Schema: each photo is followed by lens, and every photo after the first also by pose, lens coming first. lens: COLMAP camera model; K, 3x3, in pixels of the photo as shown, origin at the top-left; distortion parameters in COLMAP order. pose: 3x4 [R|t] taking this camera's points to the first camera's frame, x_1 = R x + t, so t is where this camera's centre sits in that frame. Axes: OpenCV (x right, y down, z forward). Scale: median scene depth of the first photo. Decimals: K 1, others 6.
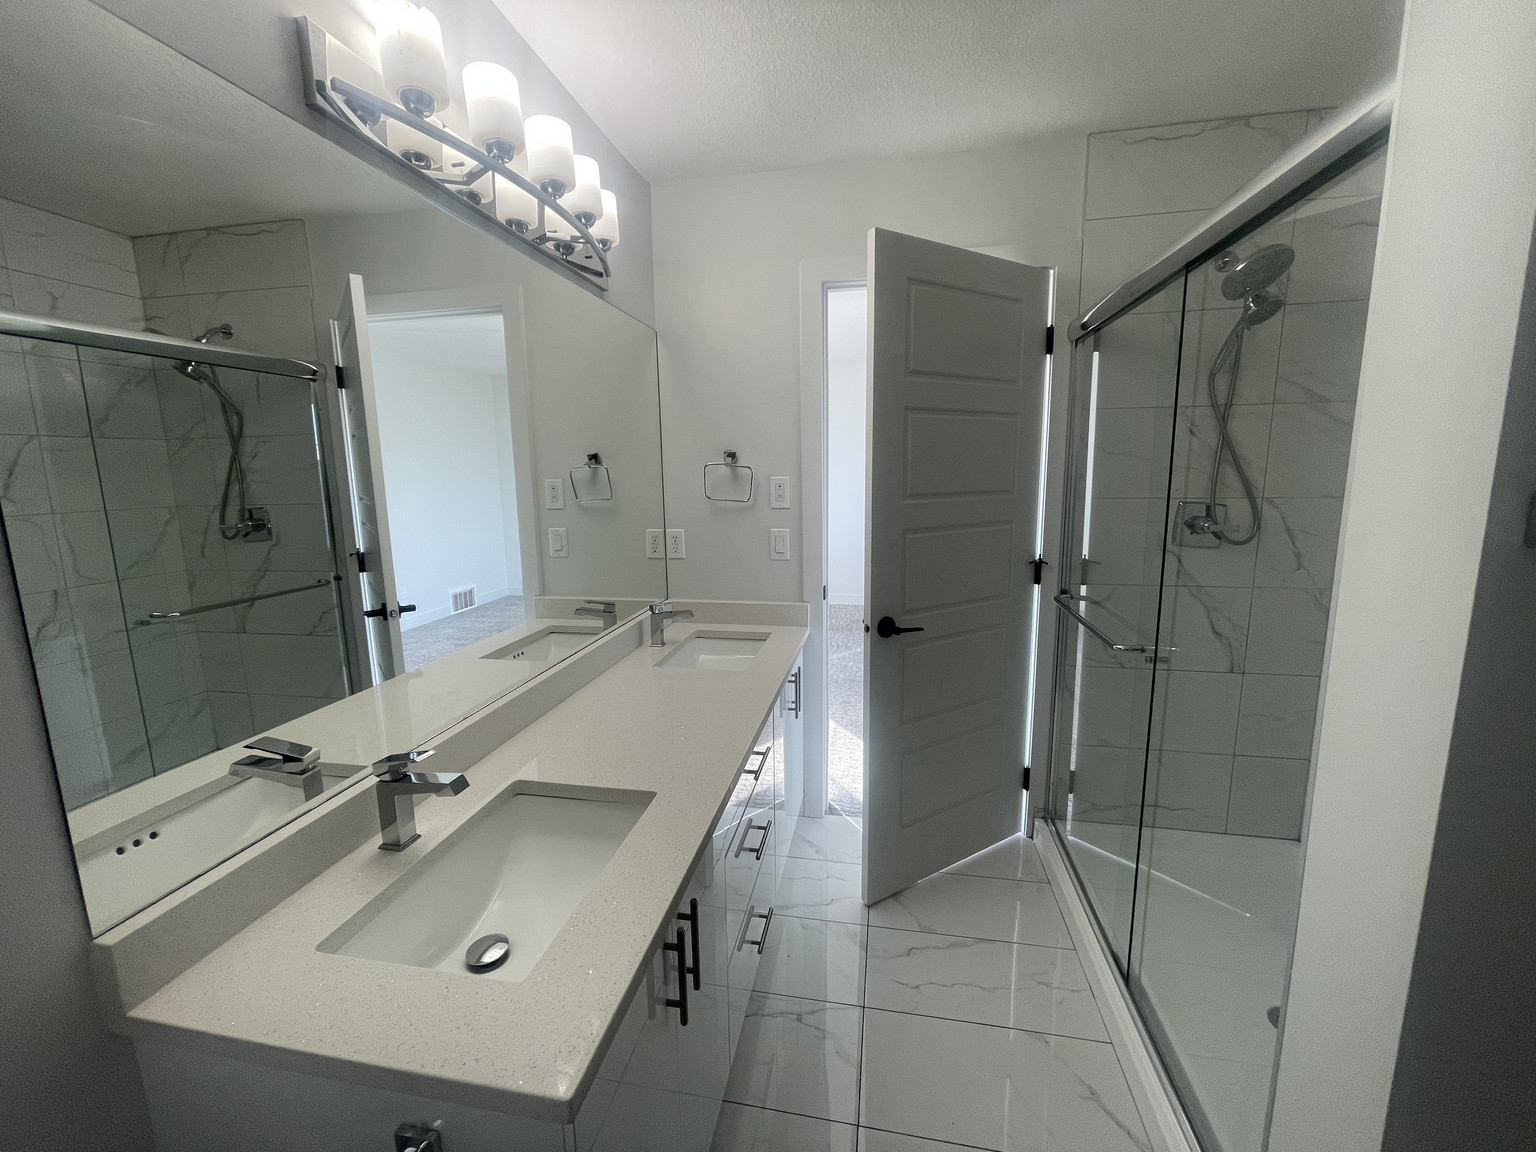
lens RADIAL K [[618.9, 0, 768.5], [0, 618.9, 568.3], [0, 0, 1]] dist [0.000162, -0.000204]
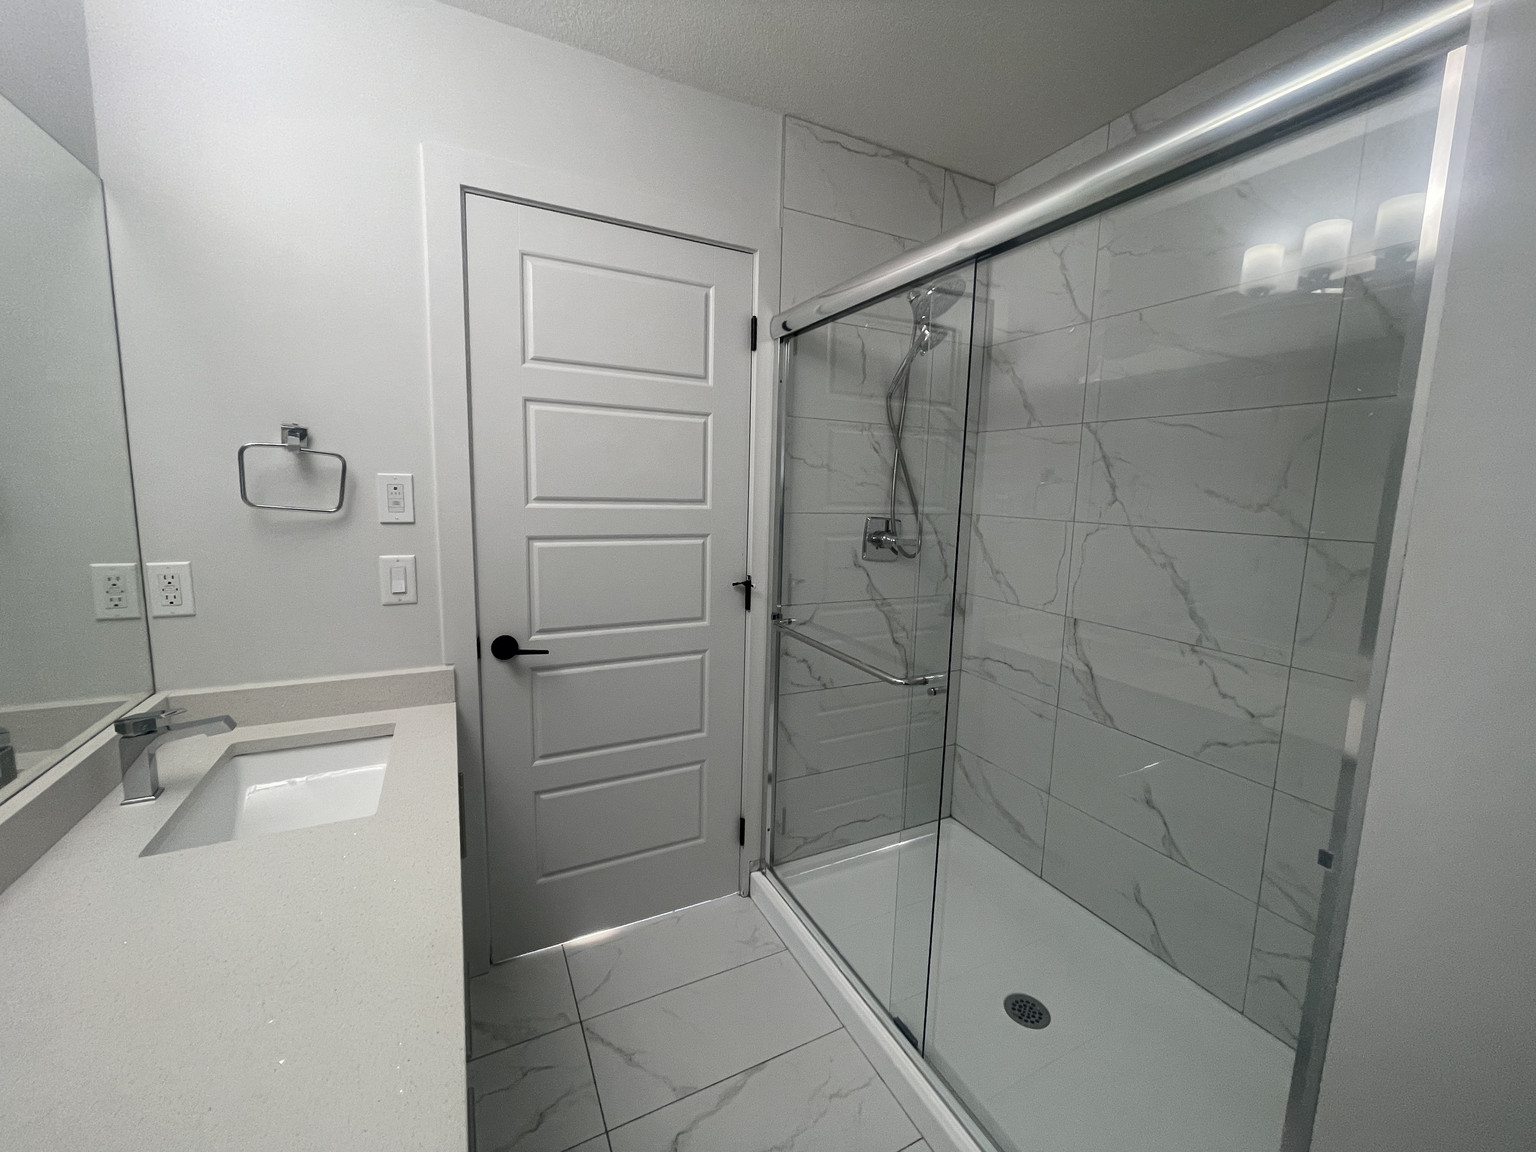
lens RADIAL K [[618.9, 0, 768.5], [0, 618.9, 568.3], [0, 0, 1]] dist [0.000162, -0.000204]
pose [[0.784989, -0.043539, 0.617978, -0.087897], [0.058540, 0.998277, -0.004028, -0.029539], [-0.616738, 0.039338, 0.786185, 0.304244]]
